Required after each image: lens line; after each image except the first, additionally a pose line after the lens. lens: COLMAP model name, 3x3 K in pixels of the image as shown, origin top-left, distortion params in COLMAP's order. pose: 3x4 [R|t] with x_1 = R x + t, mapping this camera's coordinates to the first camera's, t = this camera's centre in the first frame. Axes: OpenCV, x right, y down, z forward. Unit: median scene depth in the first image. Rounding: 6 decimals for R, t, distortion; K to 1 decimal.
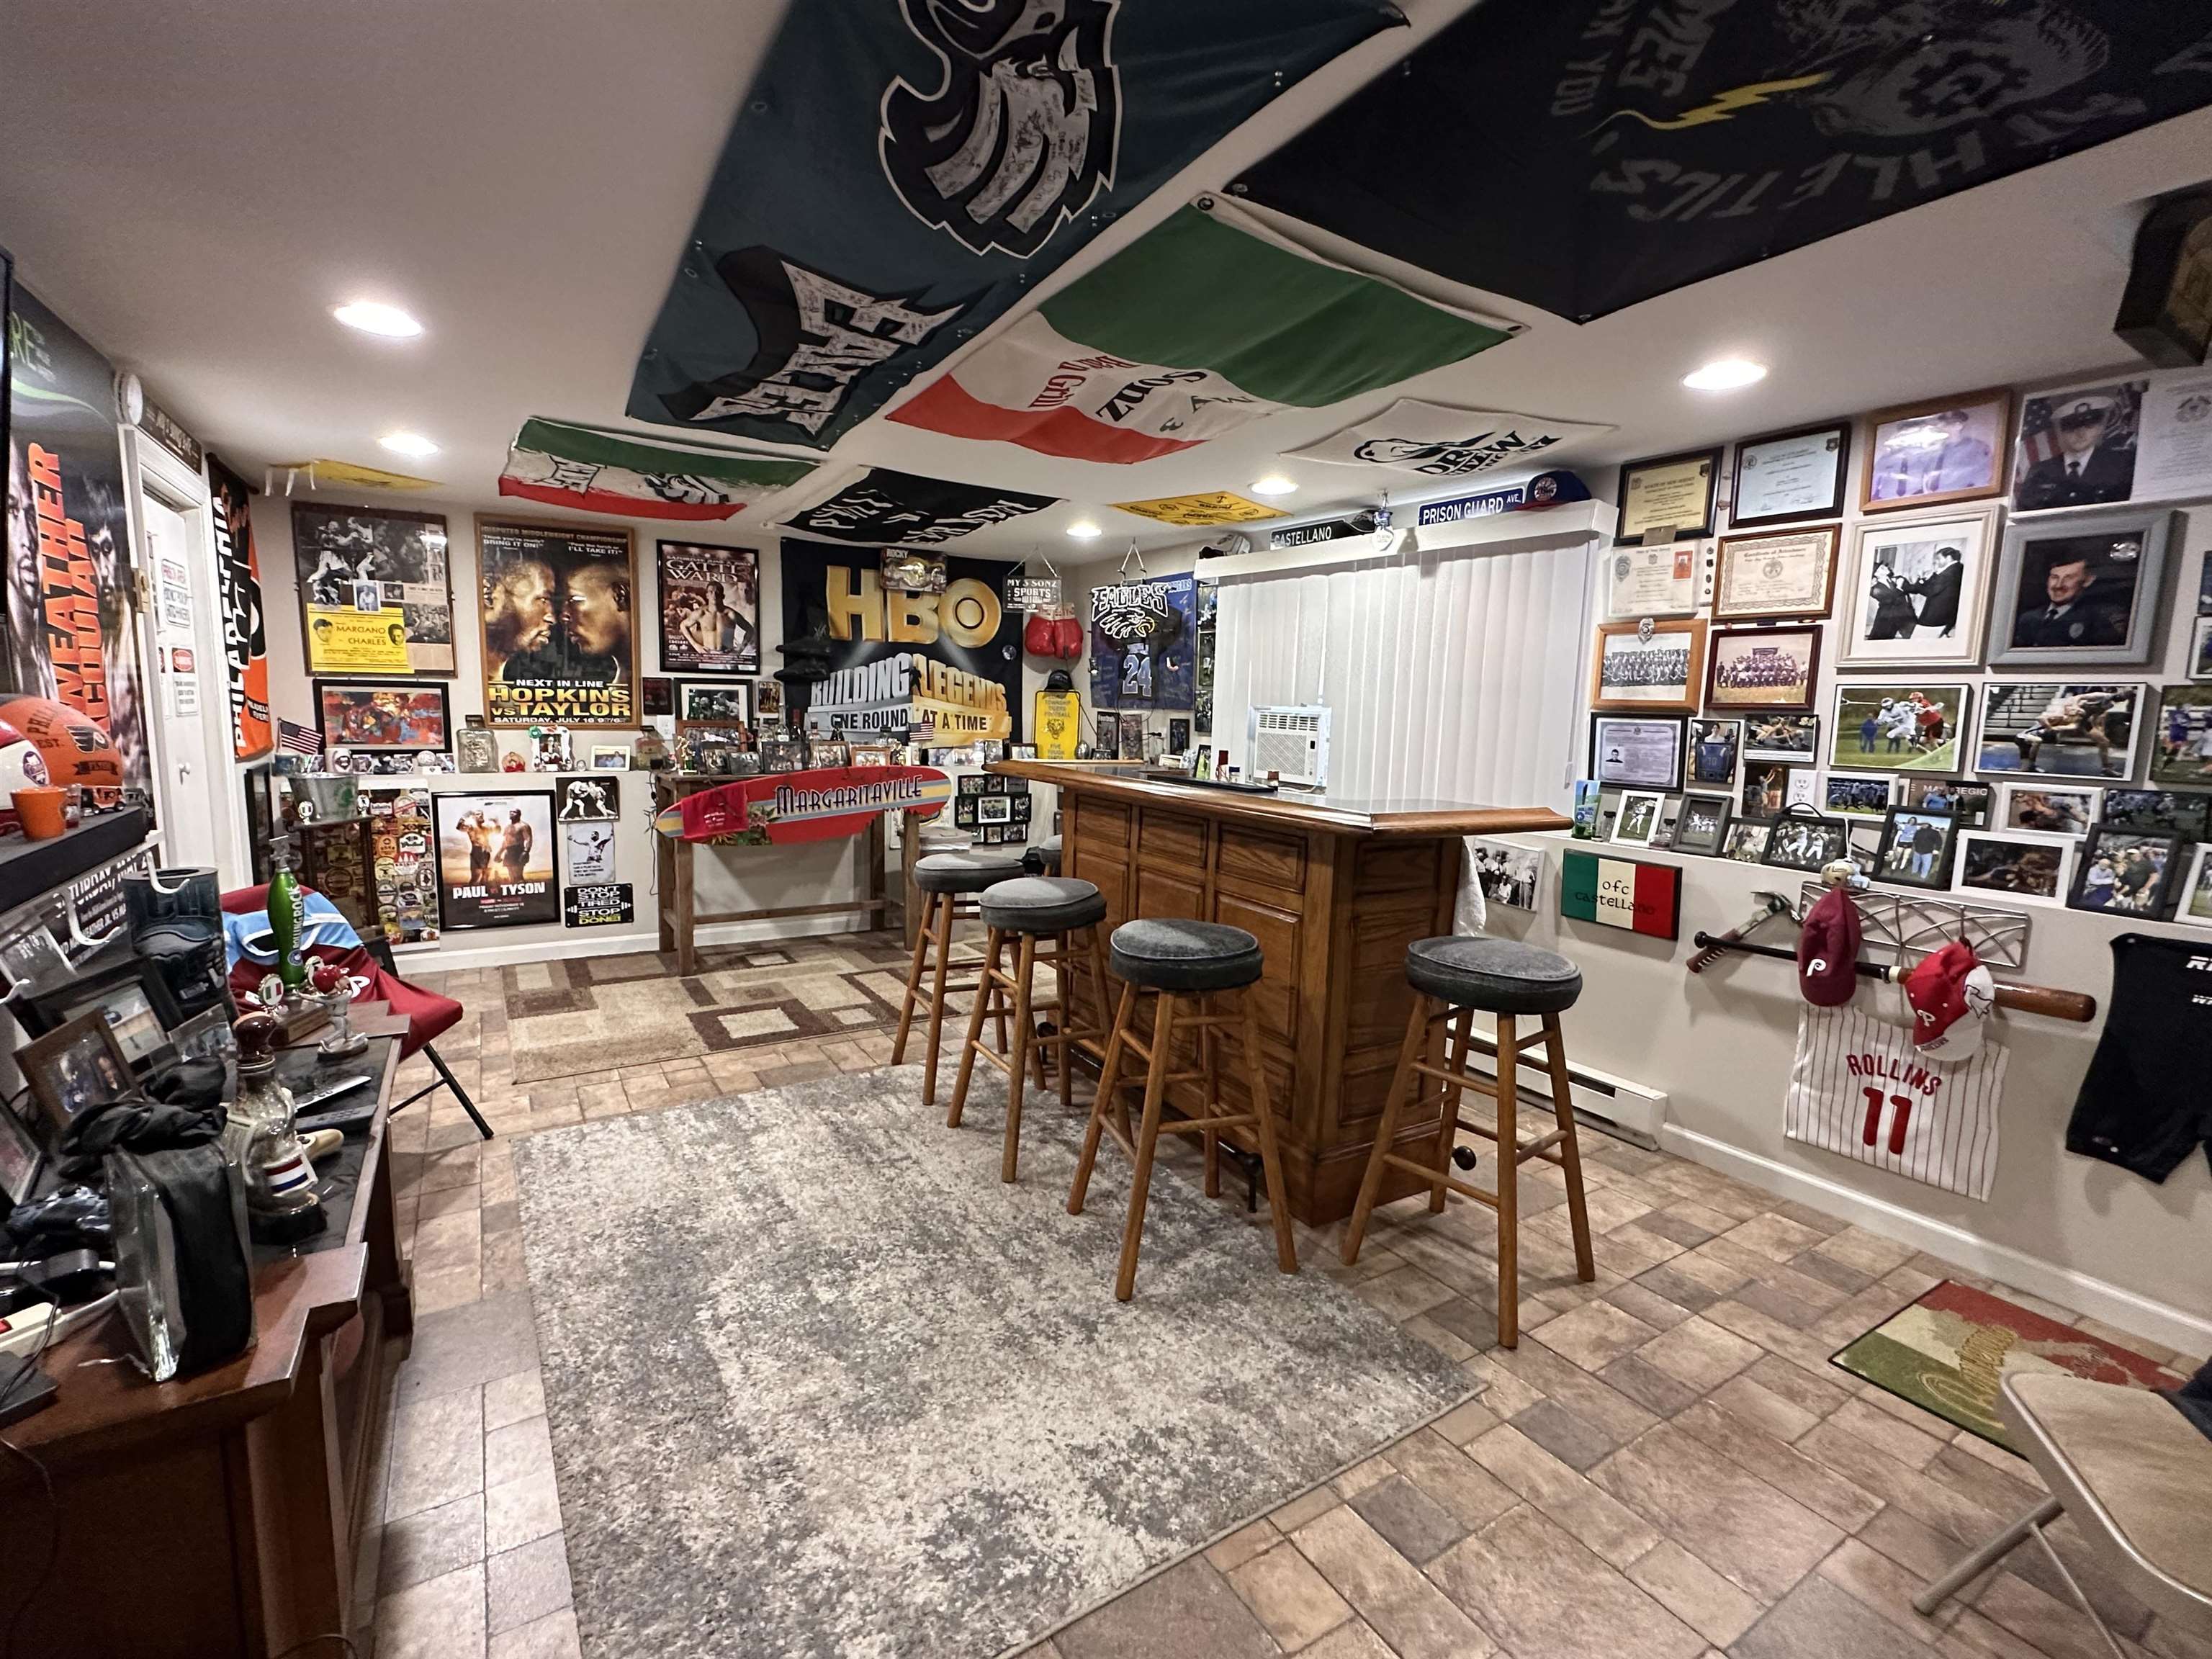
lens RADIAL K [[986.5, 0, 1106.0], [0, 986.5, 829.5], [0, 0, 1]] dist [-0.003538, 0.000663]
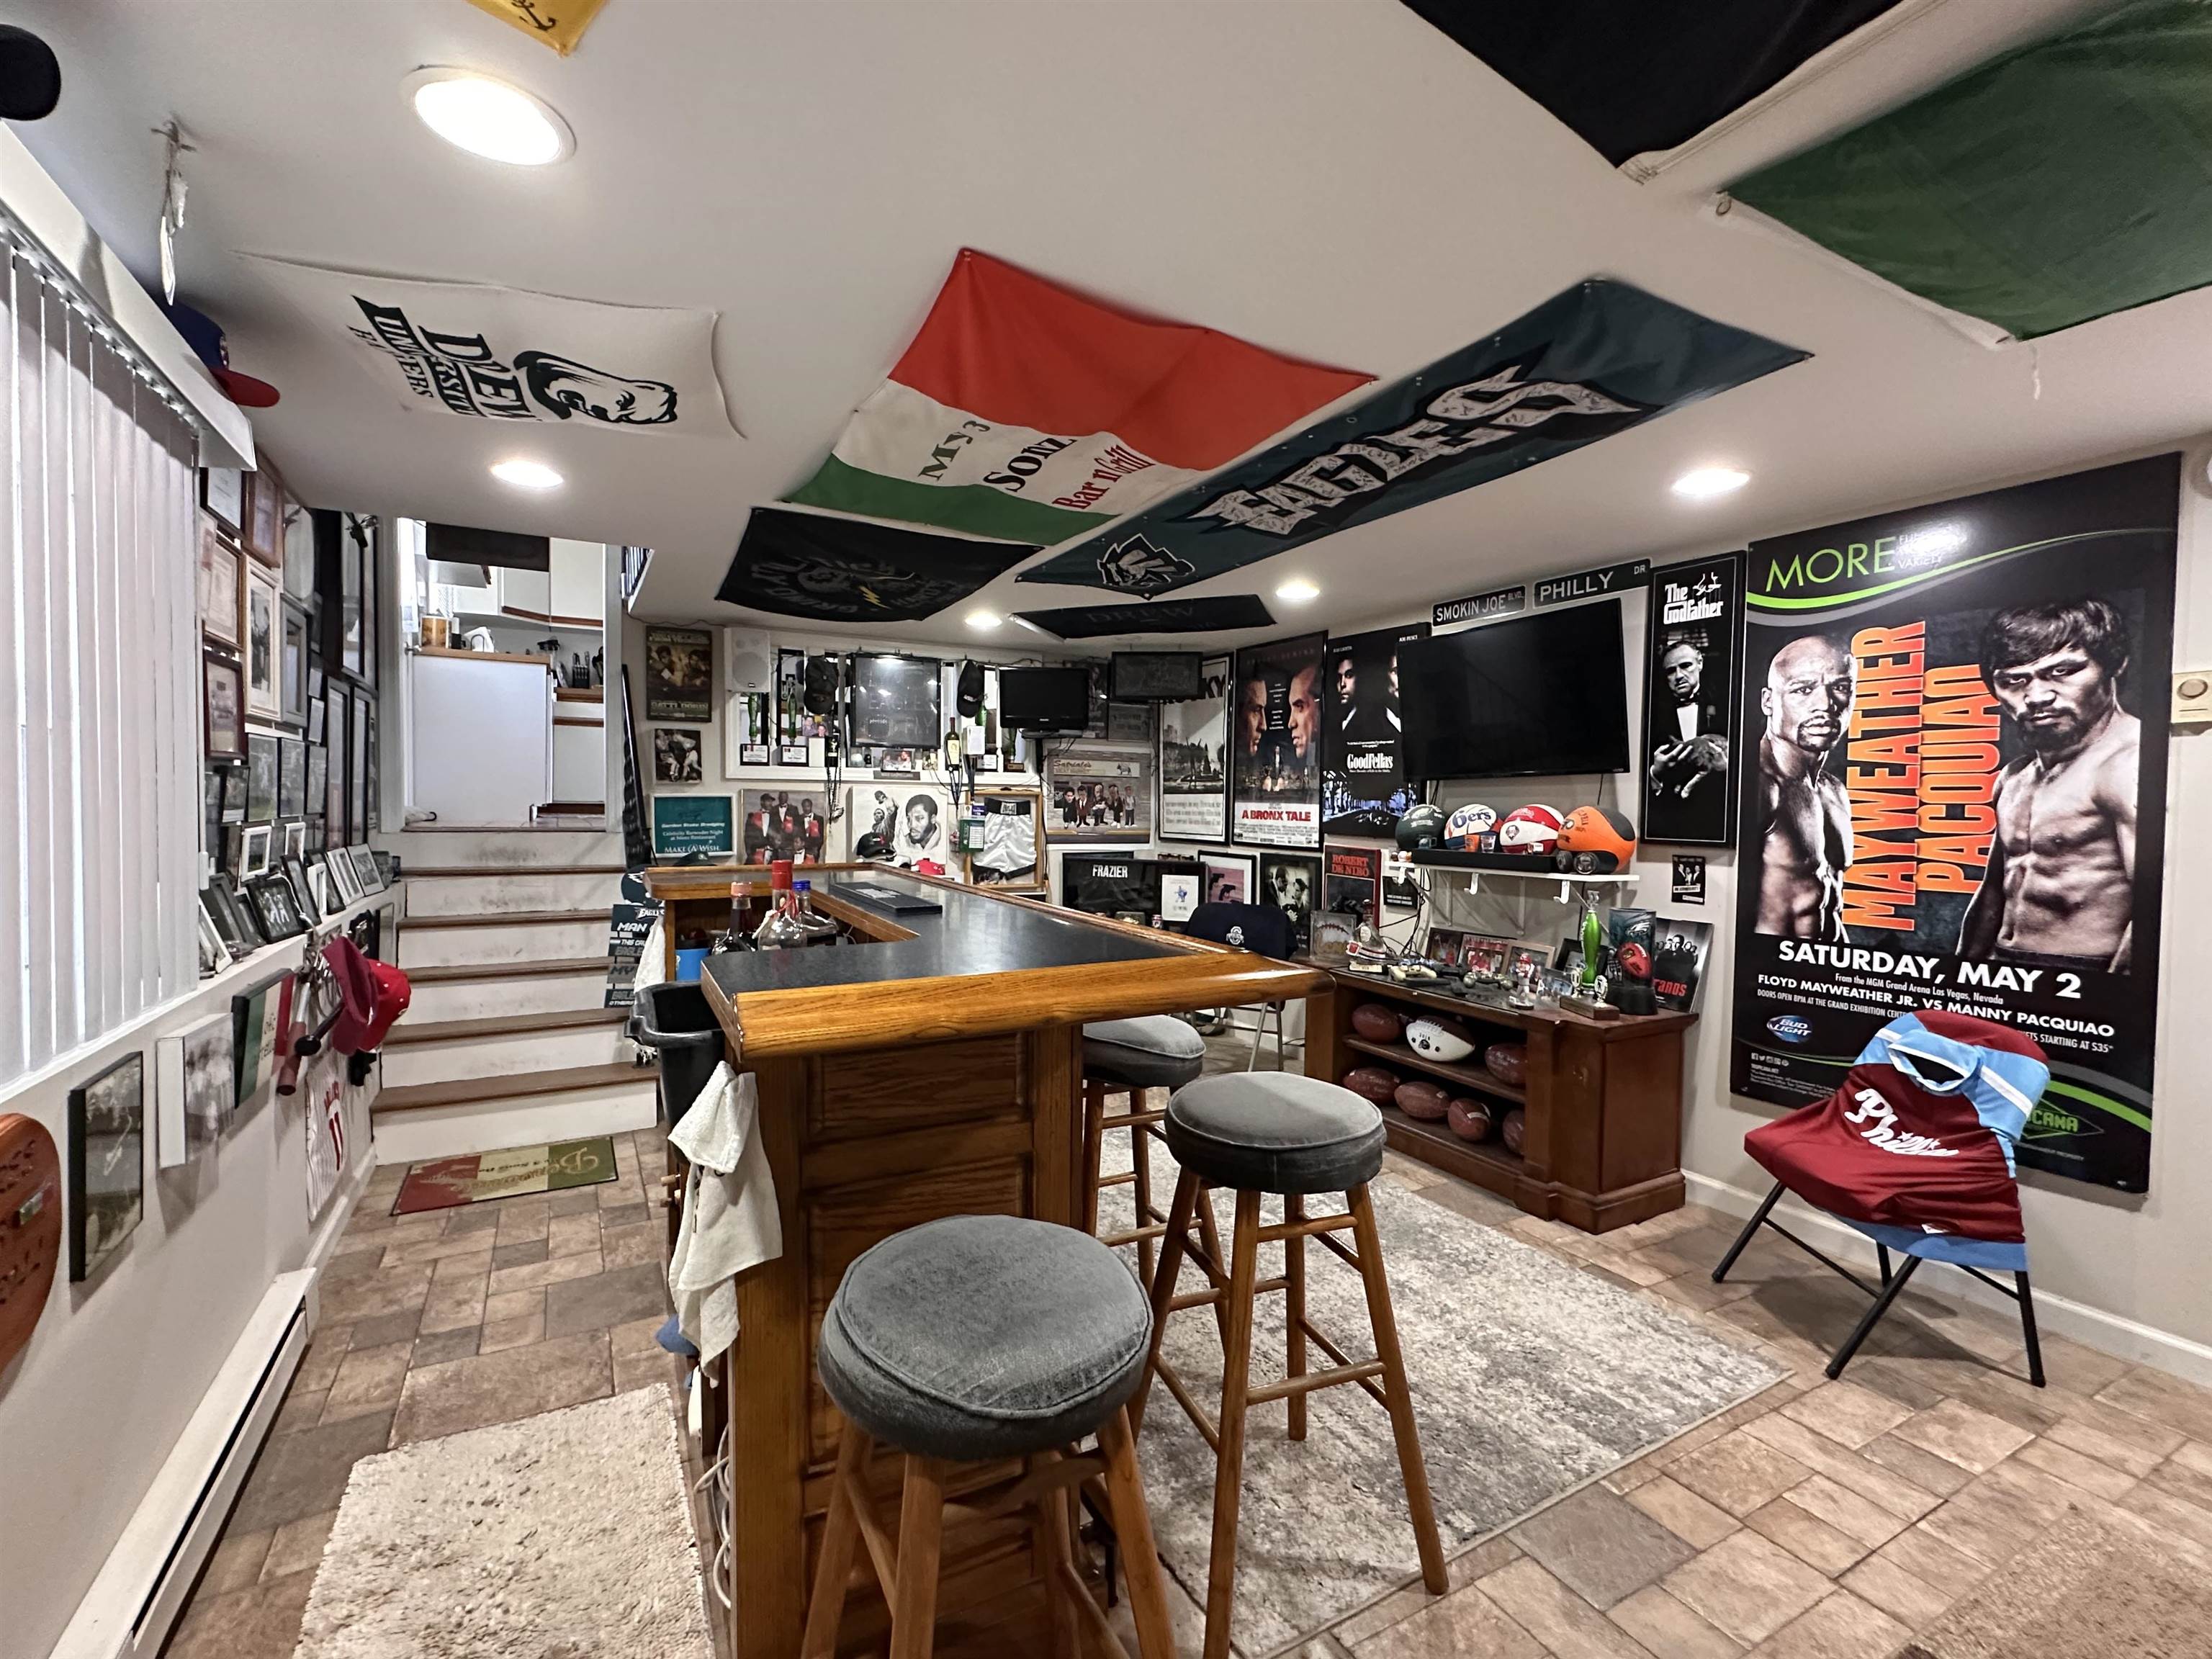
lens RADIAL K [[986.5, 0, 1106.0], [0, 986.5, 829.5], [0, 0, 1]] dist [-0.003538, 0.000663]
pose [[-0.997427, -0.038662, 0.060366, -0.107336], [-0.028228, 0.985889, 0.165005, -0.254106], [-0.065894, 0.162876, -0.984444, 2.004620]]
